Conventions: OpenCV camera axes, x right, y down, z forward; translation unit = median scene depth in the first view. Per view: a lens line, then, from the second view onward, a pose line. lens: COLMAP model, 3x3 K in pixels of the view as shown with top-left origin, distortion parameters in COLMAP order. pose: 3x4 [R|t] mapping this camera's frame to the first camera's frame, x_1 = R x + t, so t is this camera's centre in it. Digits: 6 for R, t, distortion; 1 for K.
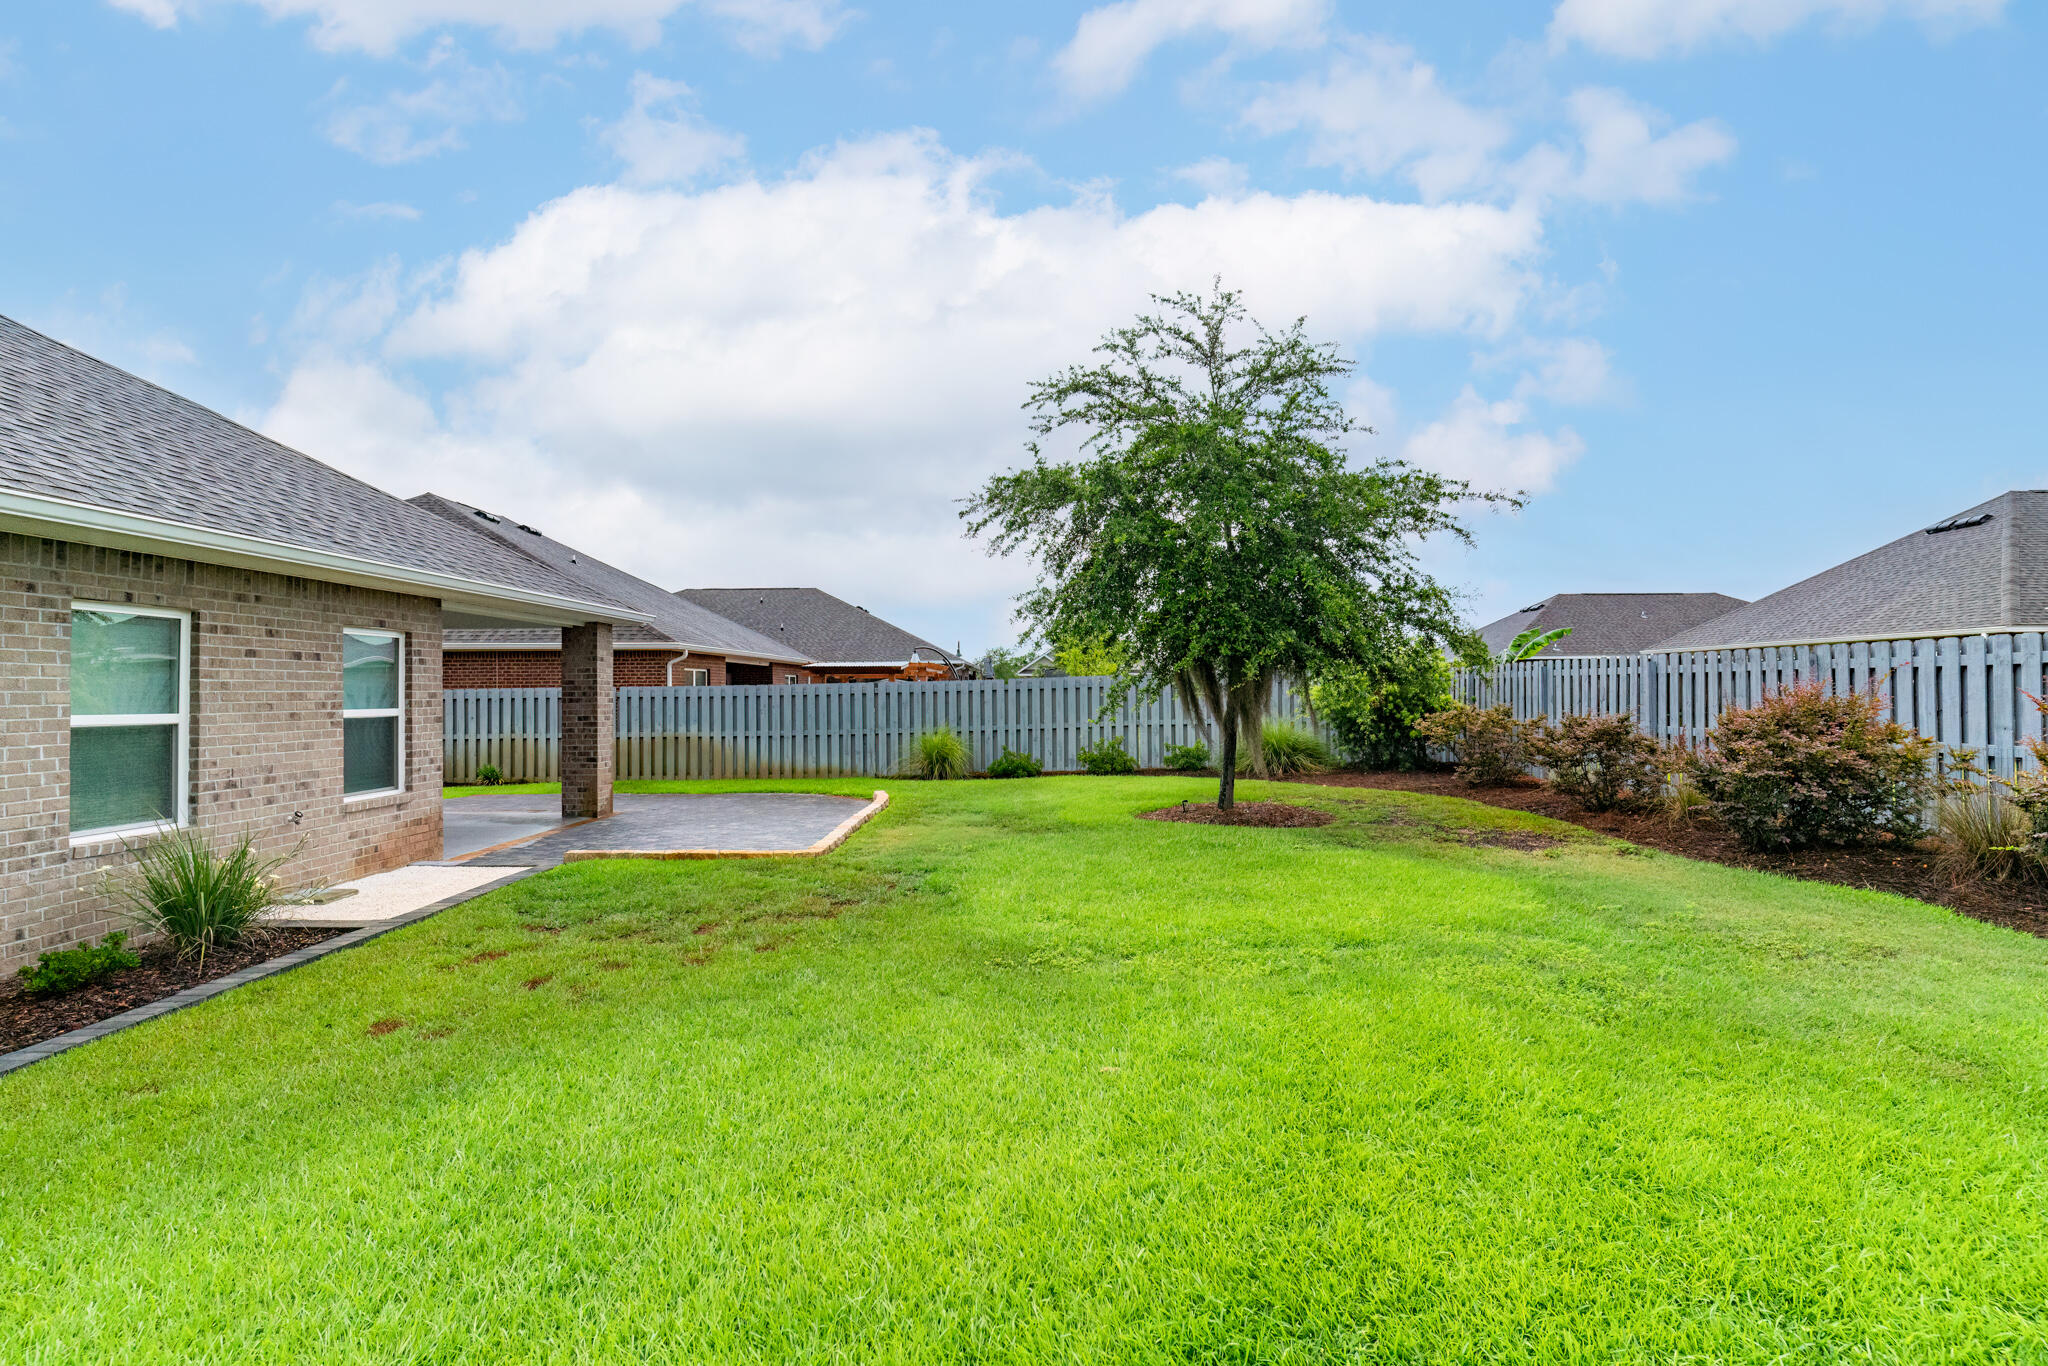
lens RADIAL K [[969.0, 0, 1021.7], [0, 969.0, 680.7], [0, 0, 1]] dist [-0.003009, -0.000600]
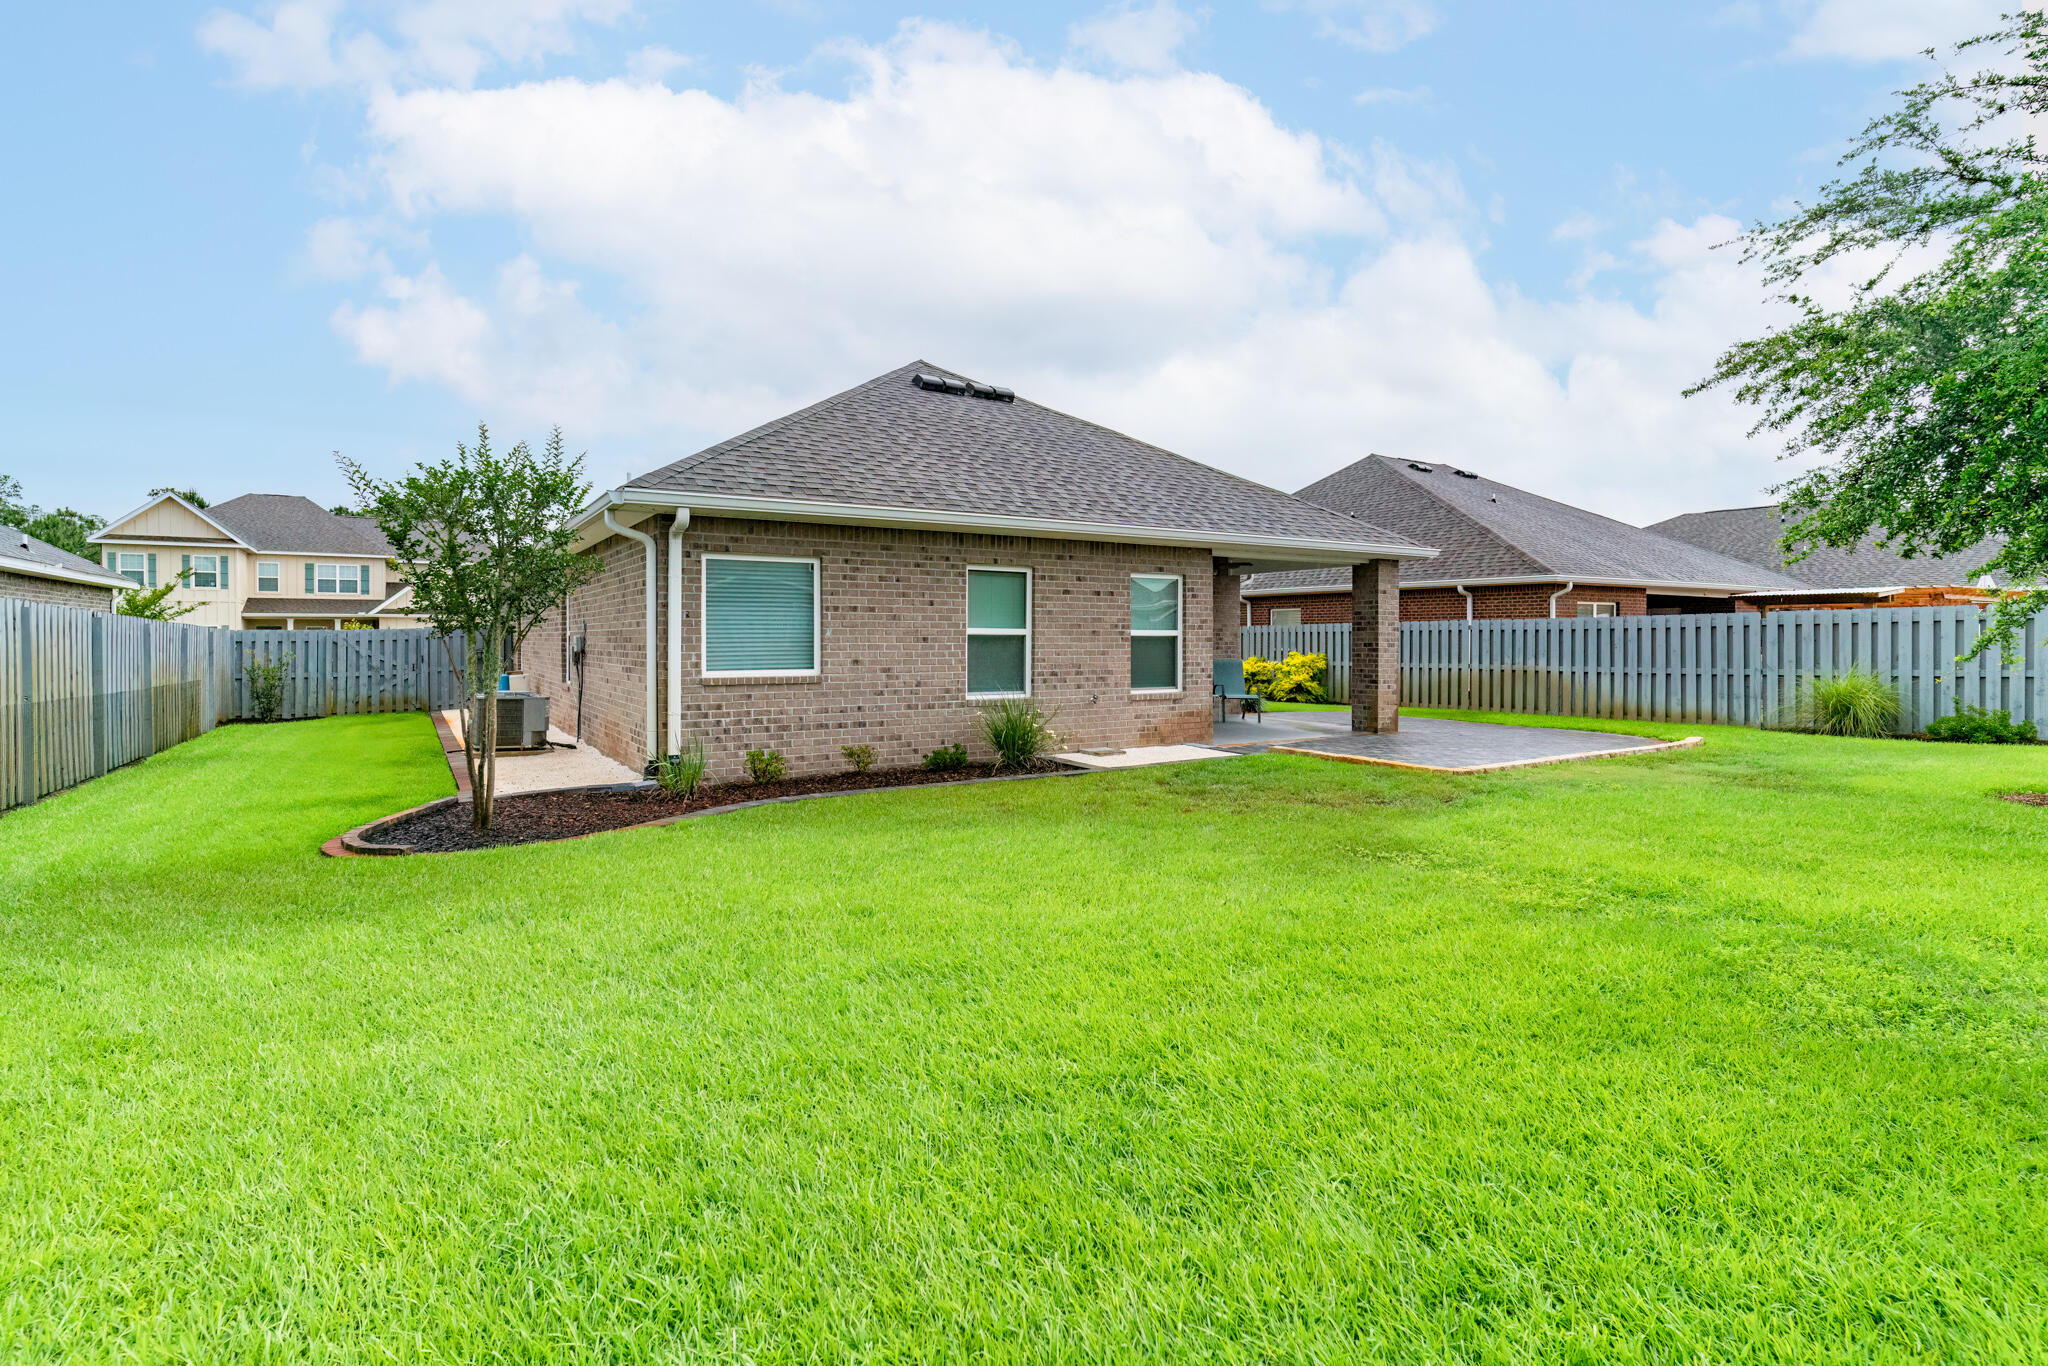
lens RADIAL K [[969.0, 0, 1011.1], [0, 969.0, 642.9], [0, 0, 1]] dist [-0.003009, -0.000600]
pose [[0.538097, 0.011757, -0.842801, 0.353399], [0.004776, 0.999844, 0.016997, 0.019663], [0.842870, -0.013172, 0.537956, 0.049228]]
